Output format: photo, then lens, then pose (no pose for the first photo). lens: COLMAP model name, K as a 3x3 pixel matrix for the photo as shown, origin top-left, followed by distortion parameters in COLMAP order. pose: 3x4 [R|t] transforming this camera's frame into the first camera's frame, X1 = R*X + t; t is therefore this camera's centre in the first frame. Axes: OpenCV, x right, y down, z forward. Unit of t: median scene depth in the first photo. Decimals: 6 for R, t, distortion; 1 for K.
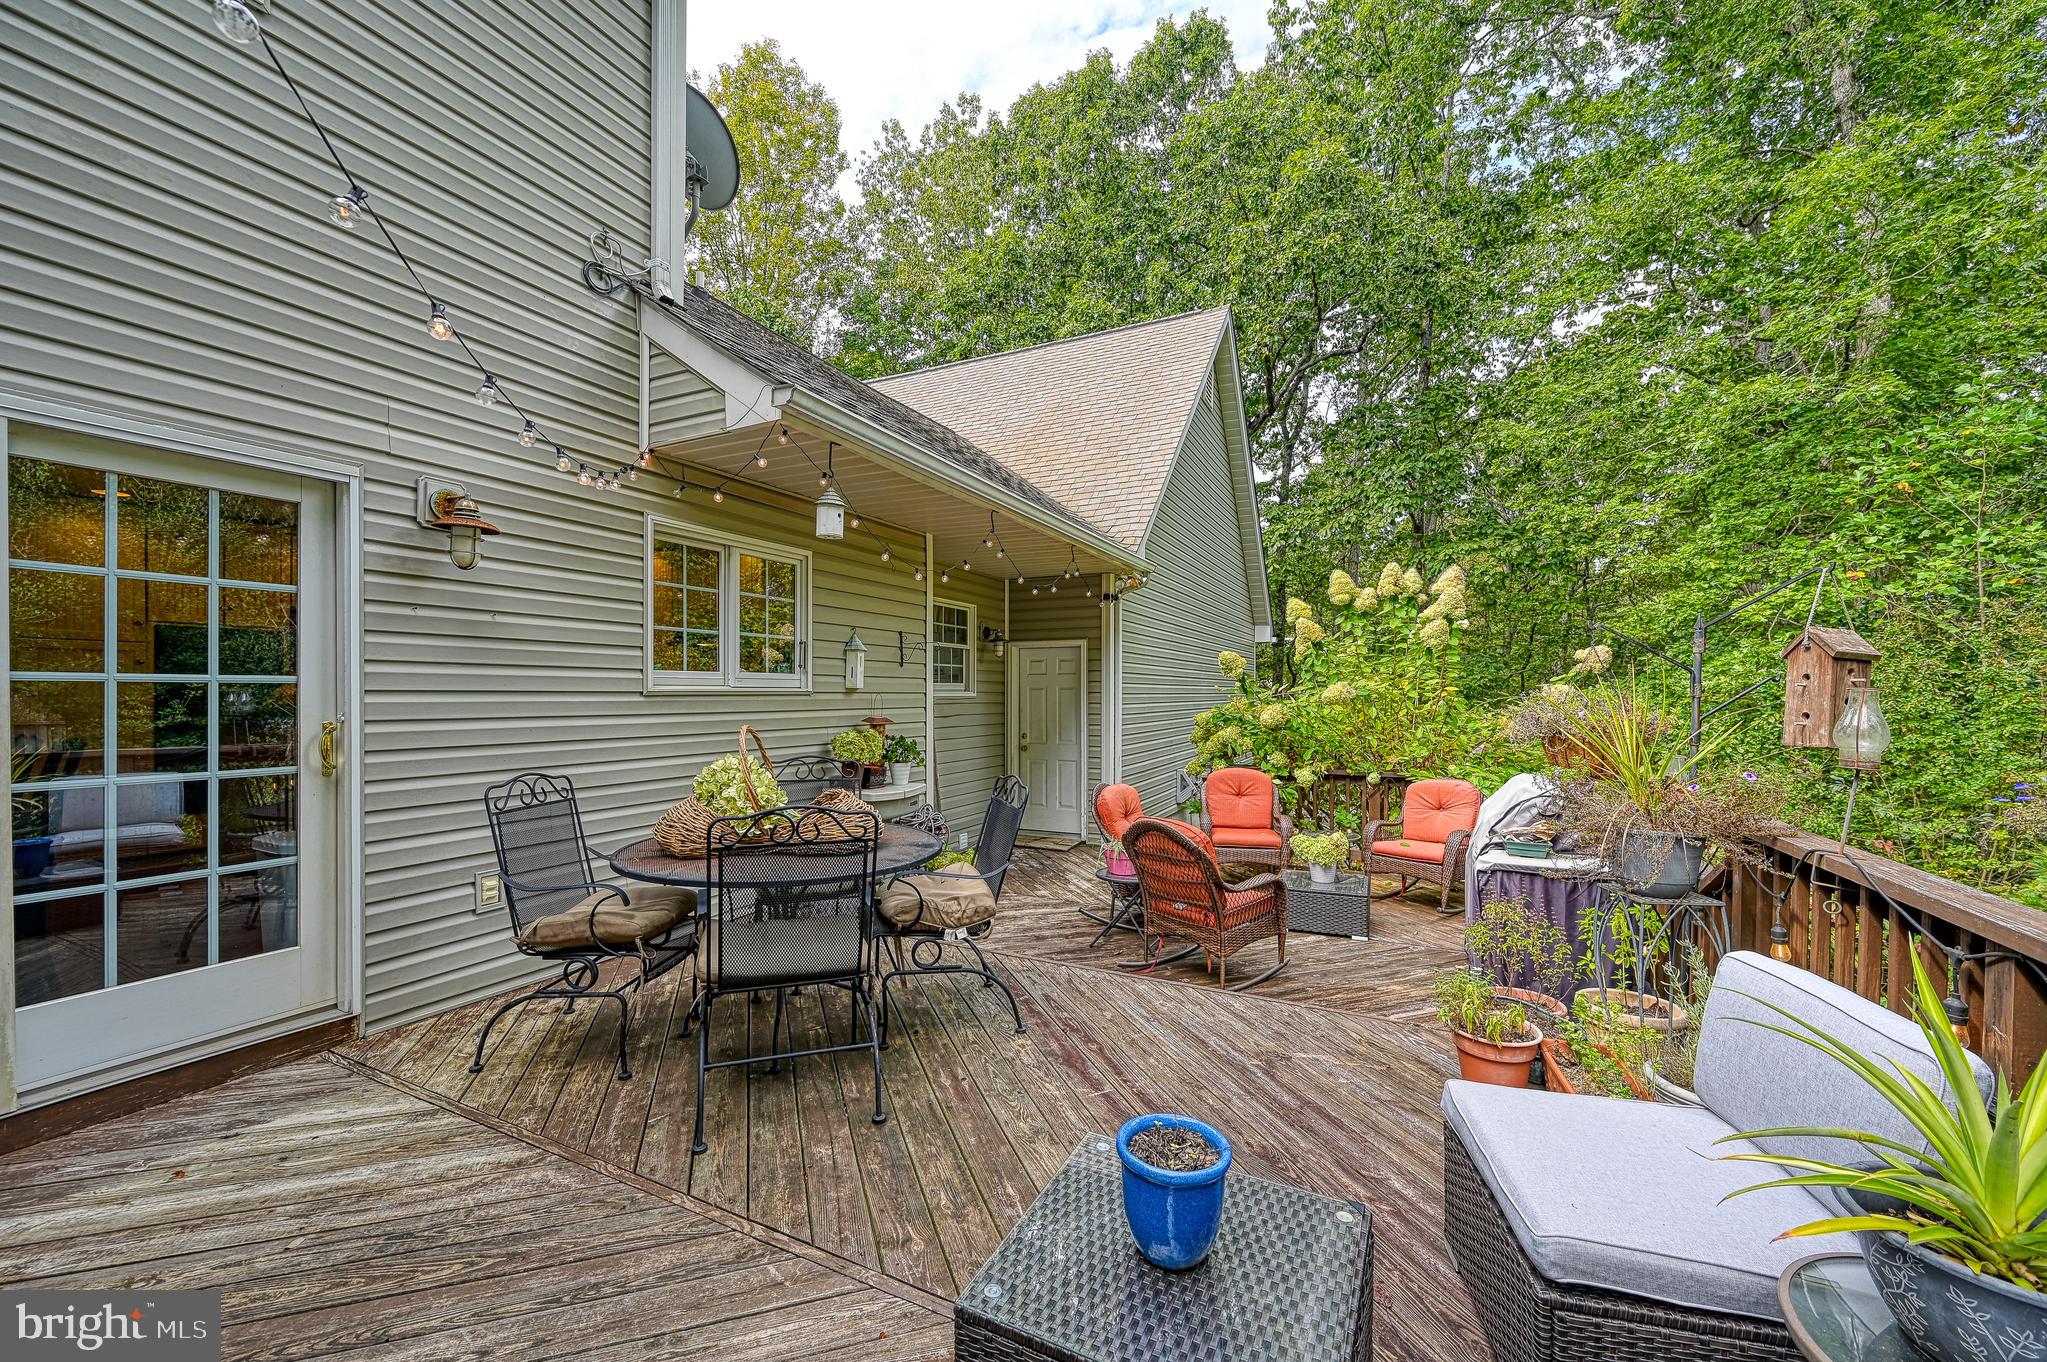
lens RADIAL K [[799.1, 0, 1042.3], [0, 799.1, 689.9], [0, 0, 1]] dist [-0.001790, 0.000687]
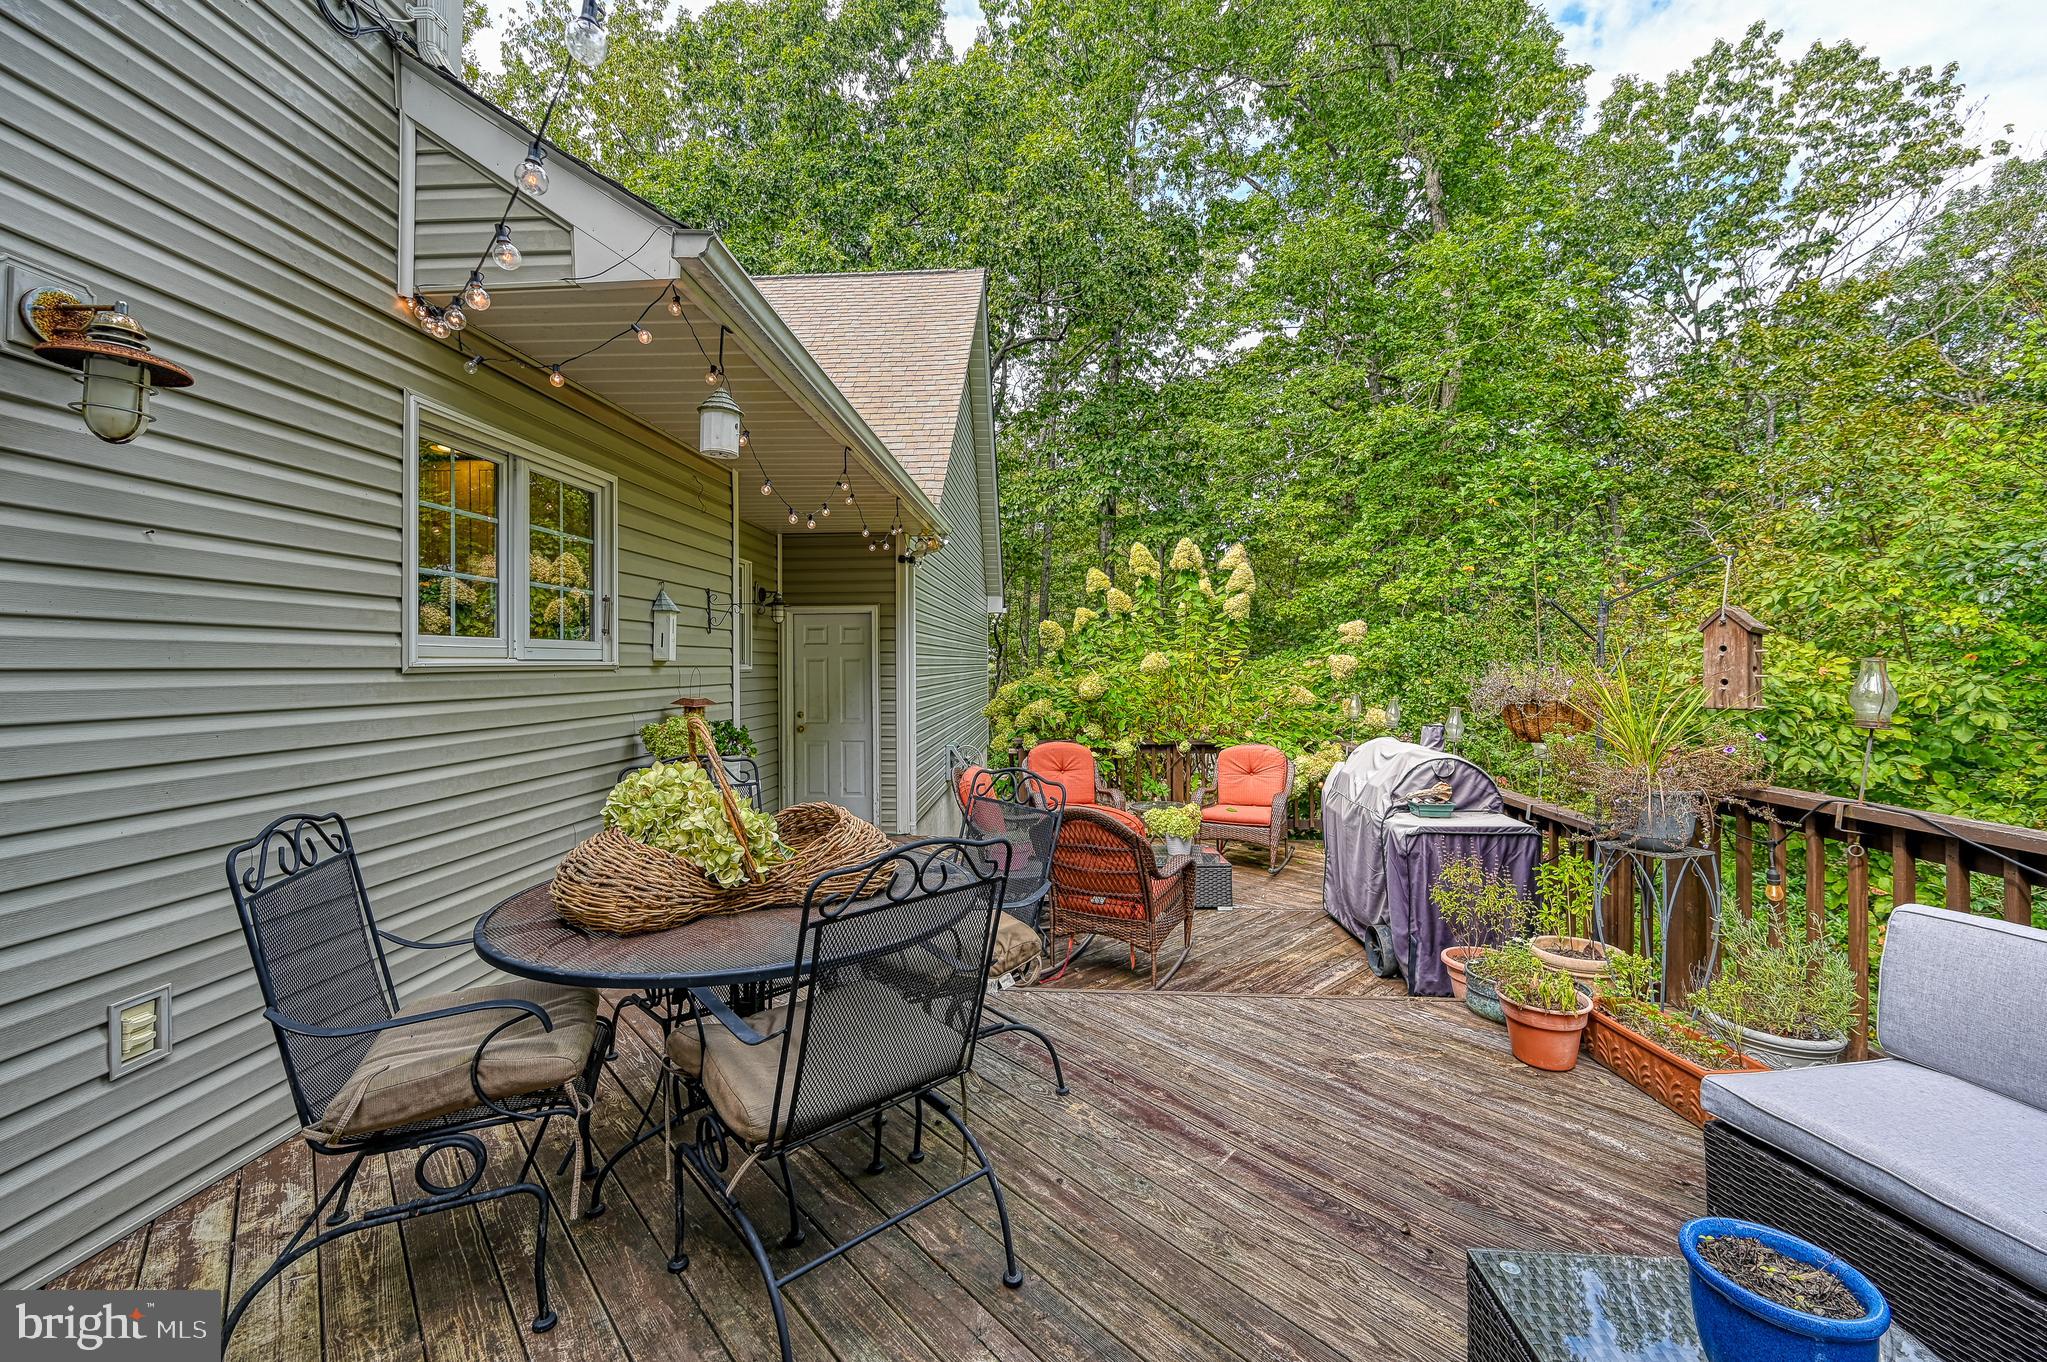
lens RADIAL K [[799.1, 0, 1006.7], [0, 799.1, 651.2], [0, 0, 1]] dist [-0.001790, 0.000687]
pose [[0.922782, 0.000543, 0.385321, -0.200773], [0.004010, 0.999931, -0.011012, -0.001437], [-0.385301, 0.011707, 0.922717, 0.147666]]
